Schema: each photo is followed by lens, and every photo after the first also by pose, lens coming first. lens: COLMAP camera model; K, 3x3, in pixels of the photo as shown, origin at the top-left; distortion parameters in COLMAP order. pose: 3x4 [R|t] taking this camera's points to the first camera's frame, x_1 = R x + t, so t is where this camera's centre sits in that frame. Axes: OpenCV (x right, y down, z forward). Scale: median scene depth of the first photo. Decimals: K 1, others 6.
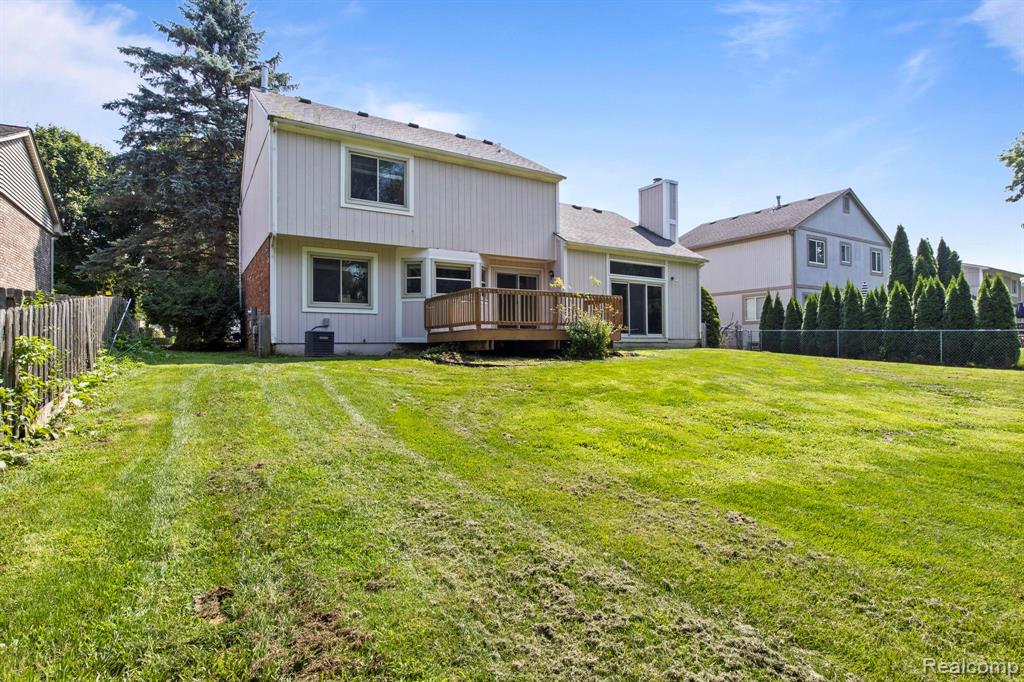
lens RADIAL K [[521.0, 0, 512.1], [0, 521.0, 340.8], [0, 0, 1]] dist [-0.017272, -0.001608]
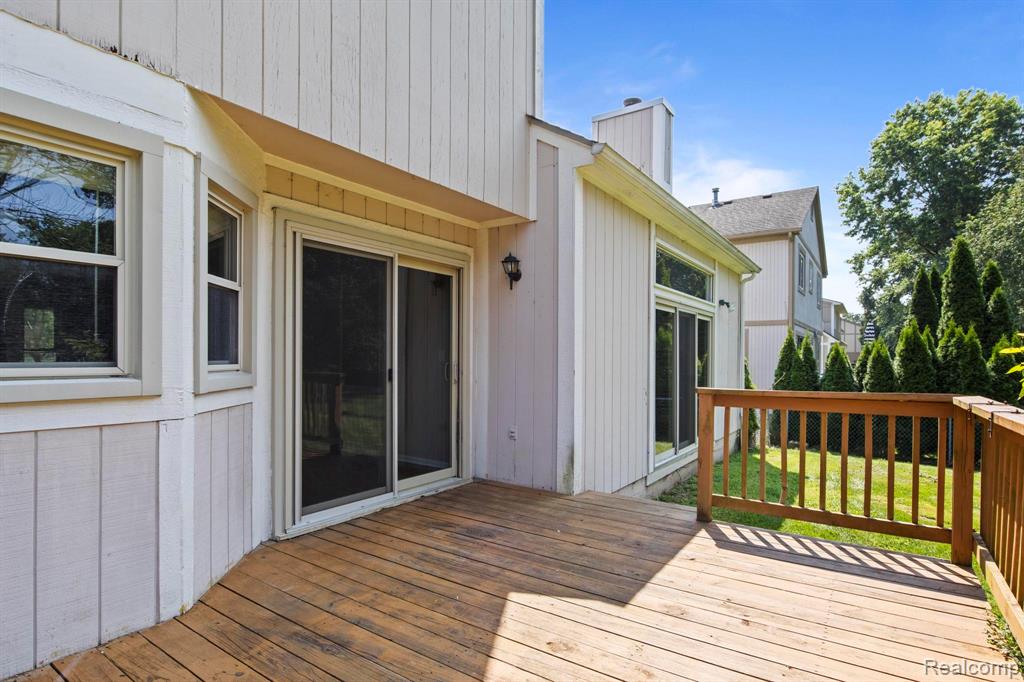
lens RADIAL K [[521.0, 0, 512.5], [0, 521.0, 347.5], [0, 0, 1]] dist [-0.017272, -0.001608]
pose [[0.915424, 0.019252, 0.402029, -0.026840], [-0.018153, 0.999814, -0.006543, -0.066322], [-0.402080, -0.001309, 0.915603, 0.583865]]
